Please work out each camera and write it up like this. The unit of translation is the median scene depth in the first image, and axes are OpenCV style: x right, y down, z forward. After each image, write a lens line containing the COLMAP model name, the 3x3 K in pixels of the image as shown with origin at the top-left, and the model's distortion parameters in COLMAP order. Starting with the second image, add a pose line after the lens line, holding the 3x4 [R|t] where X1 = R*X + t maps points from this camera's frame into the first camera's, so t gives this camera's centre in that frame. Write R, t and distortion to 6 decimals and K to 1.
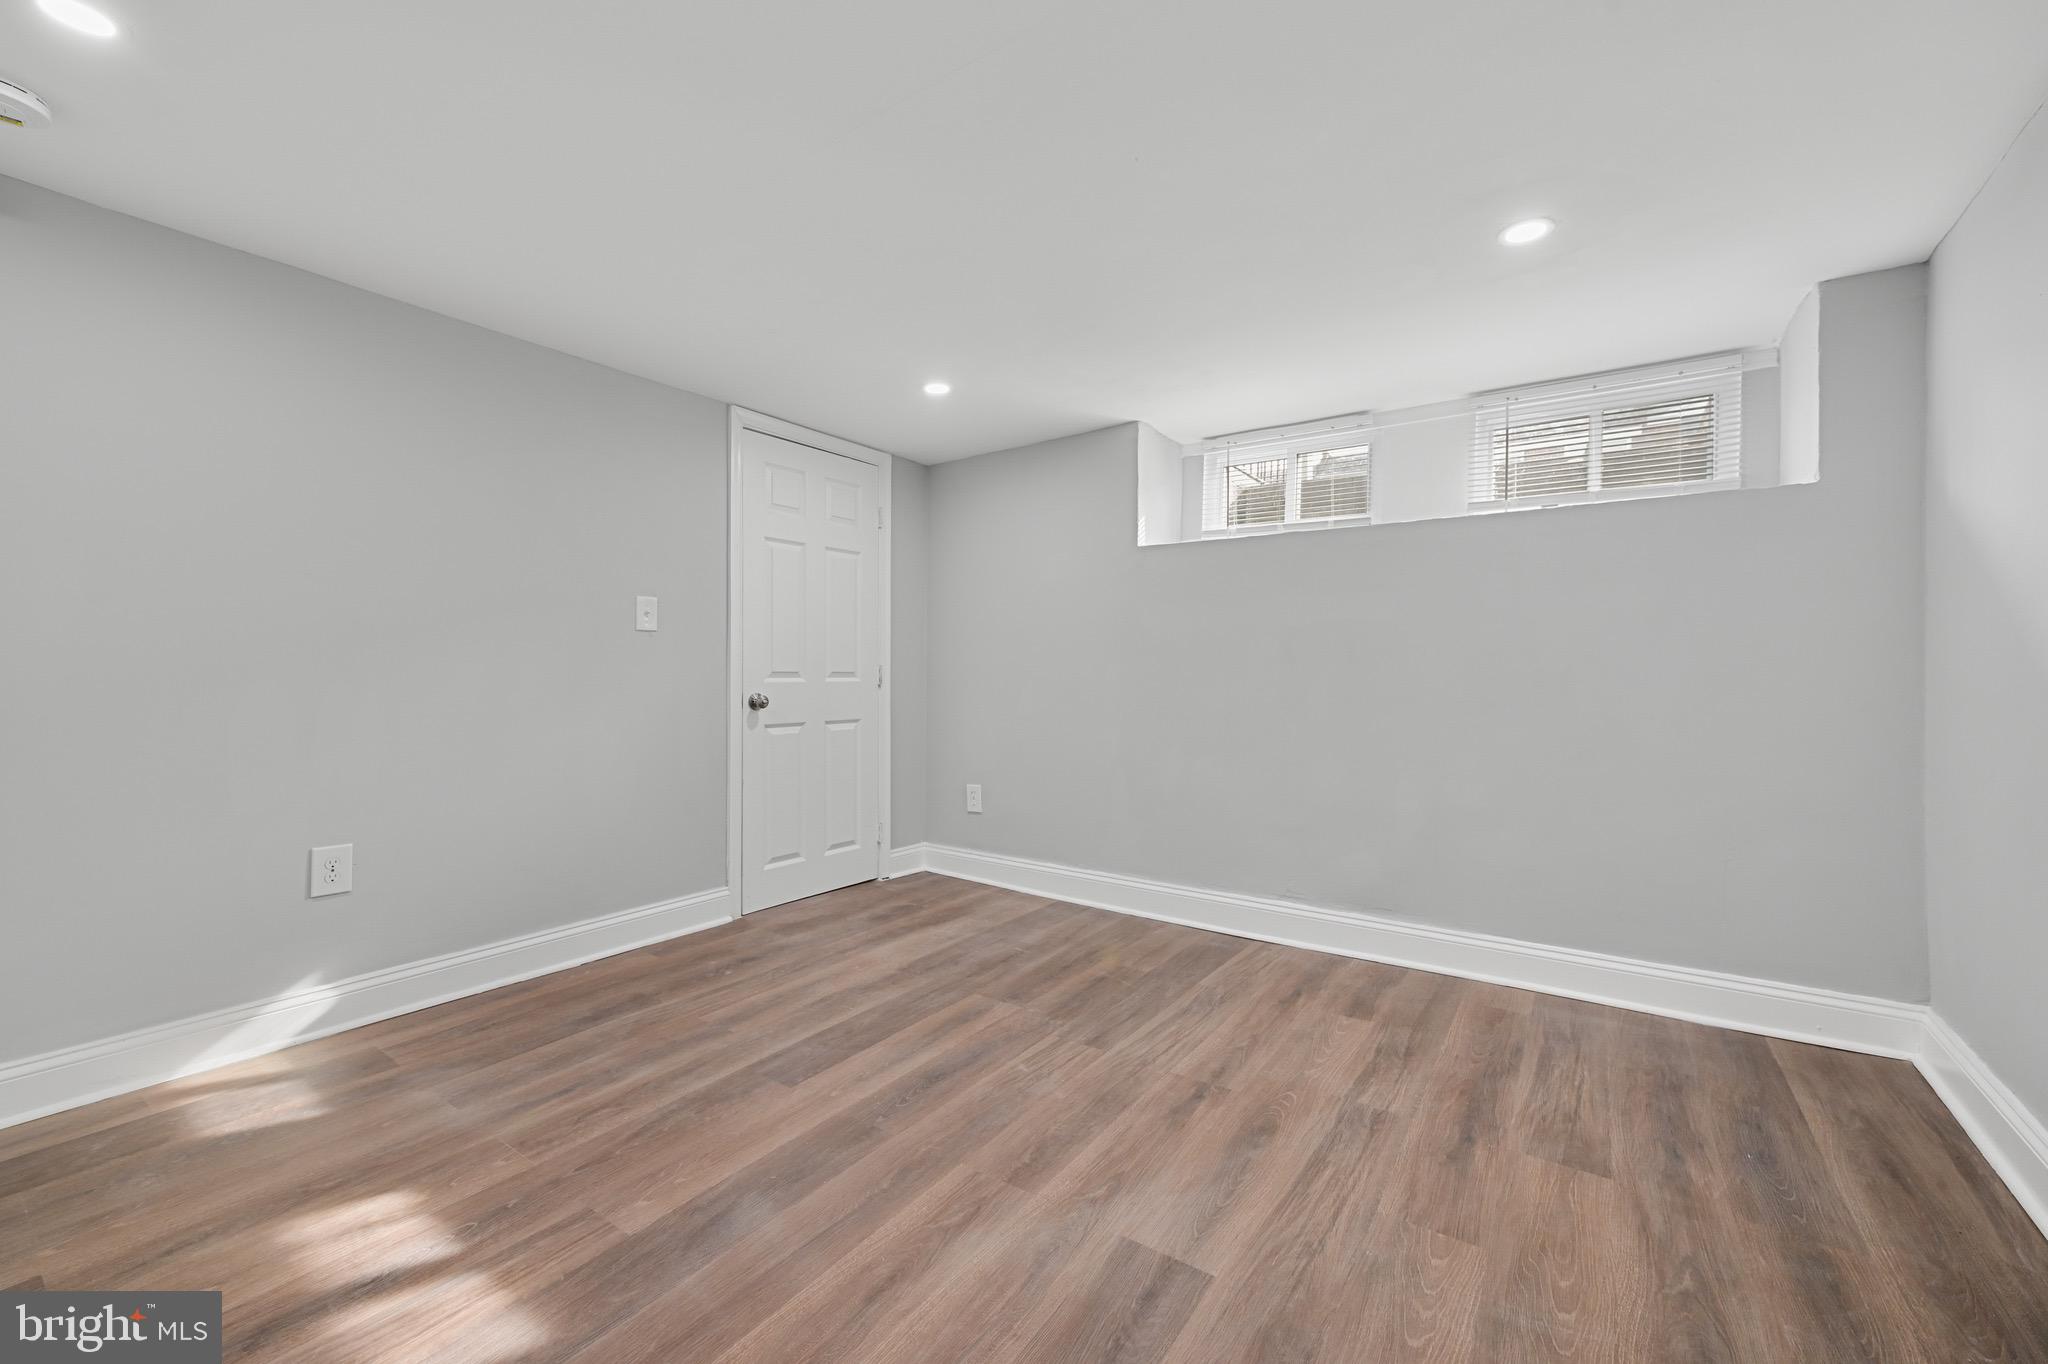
lens RADIAL K [[816.2, 0, 1021.8], [0, 816.2, 678.7], [0, 0, 1]] dist [0.007564, -0.000591]
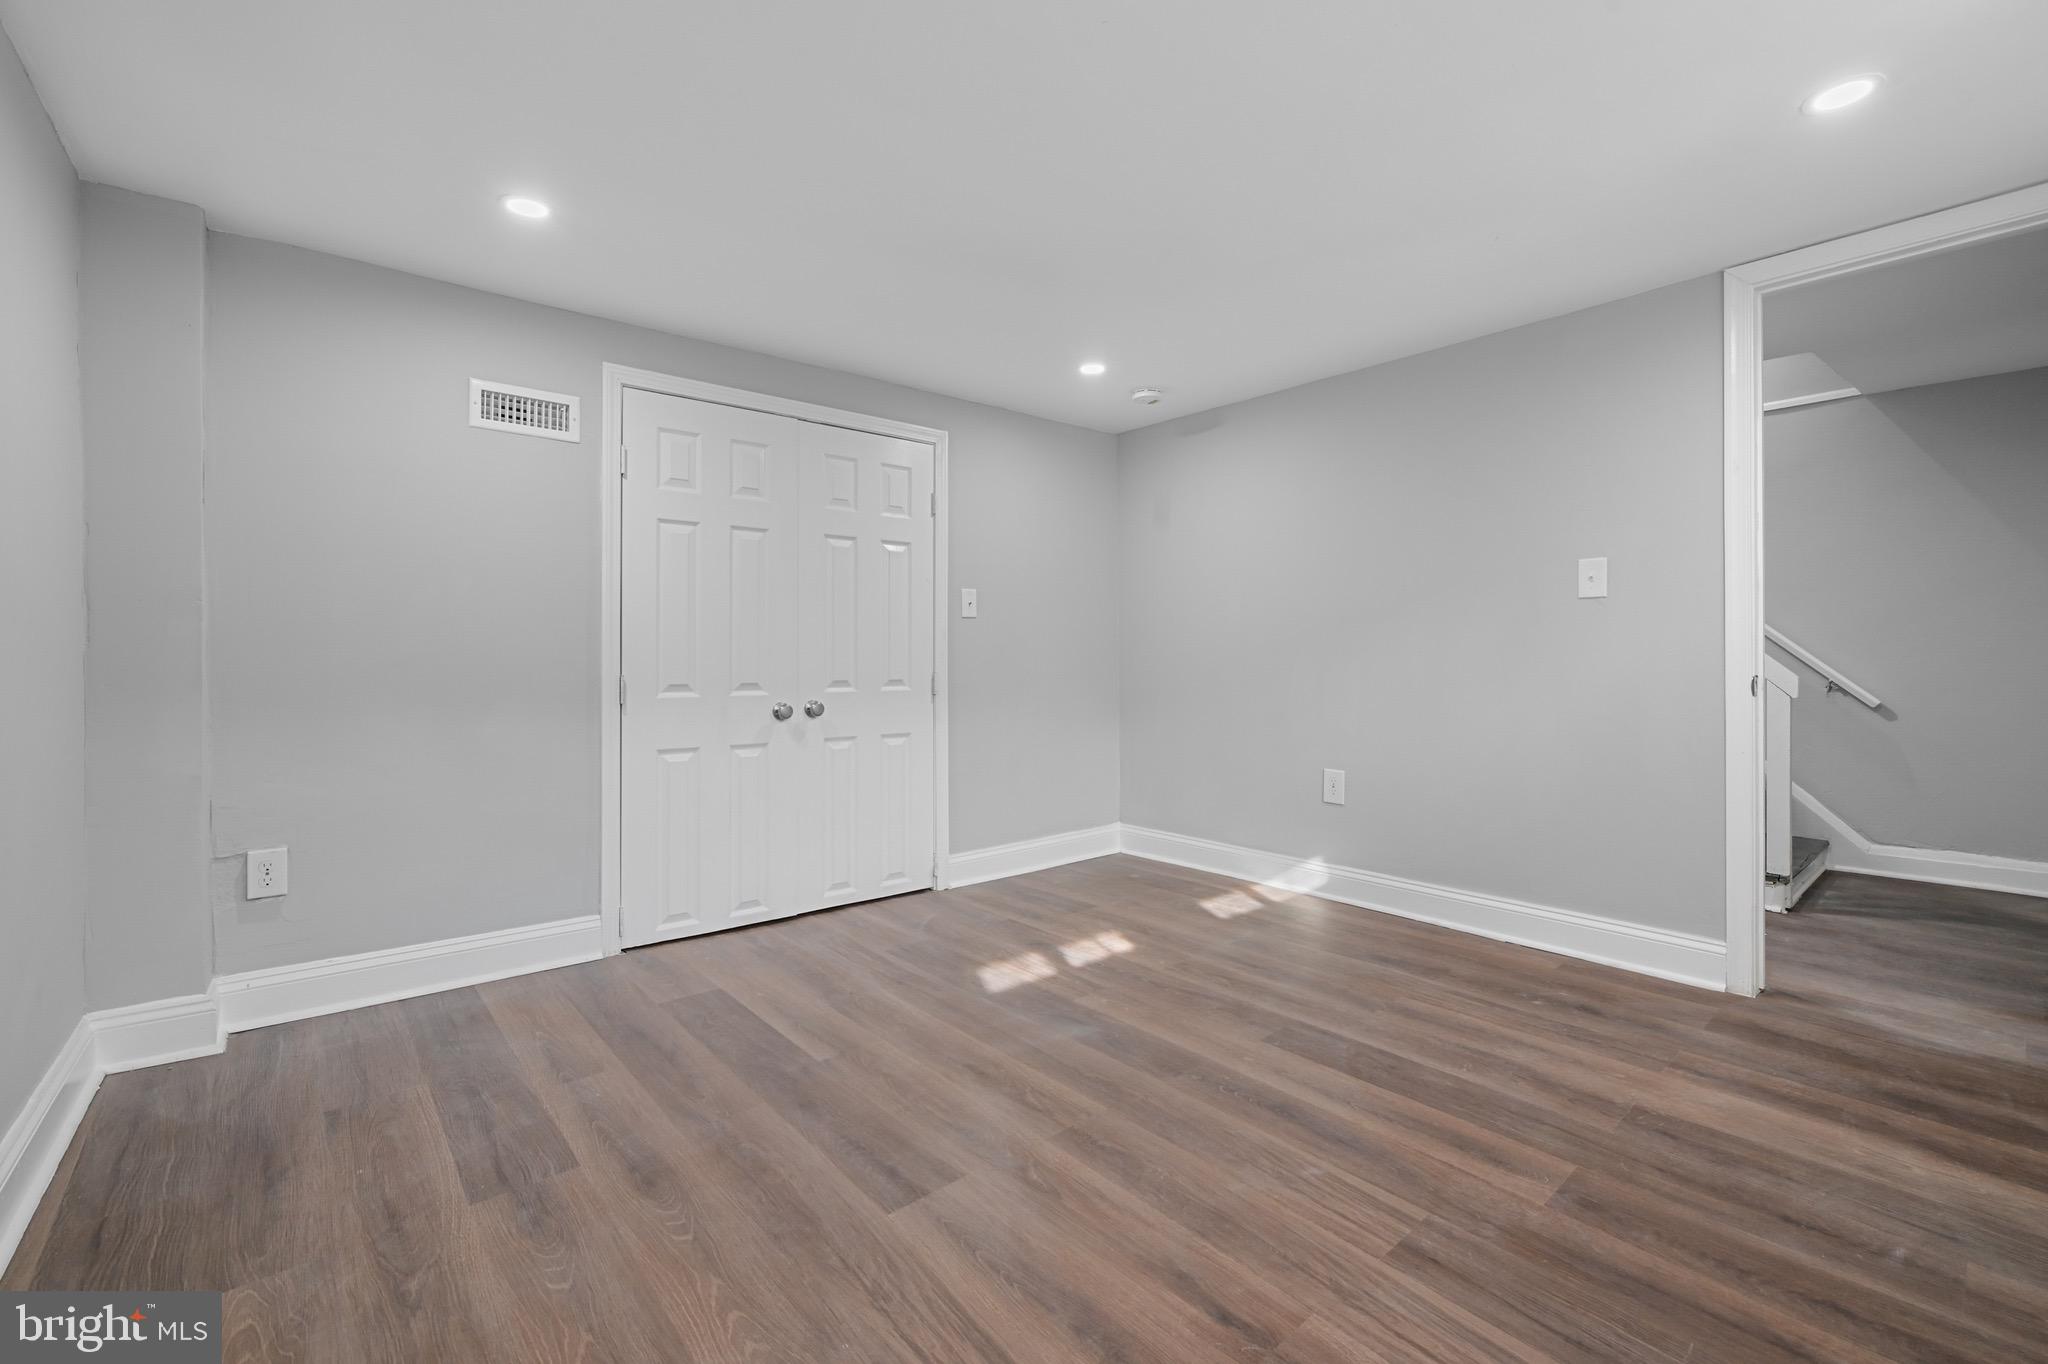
lens RADIAL K [[832.5, 0, 1020.4], [0, 832.5, 668.9], [0, 0, 1]] dist [0.005380, -0.001210]
pose [[-0.239033, 0.014014, -0.970910, 0.812254], [-0.001346, 0.999890, 0.014764, 0.005981], [0.971010, 0.004836, -0.238988, 0.937015]]
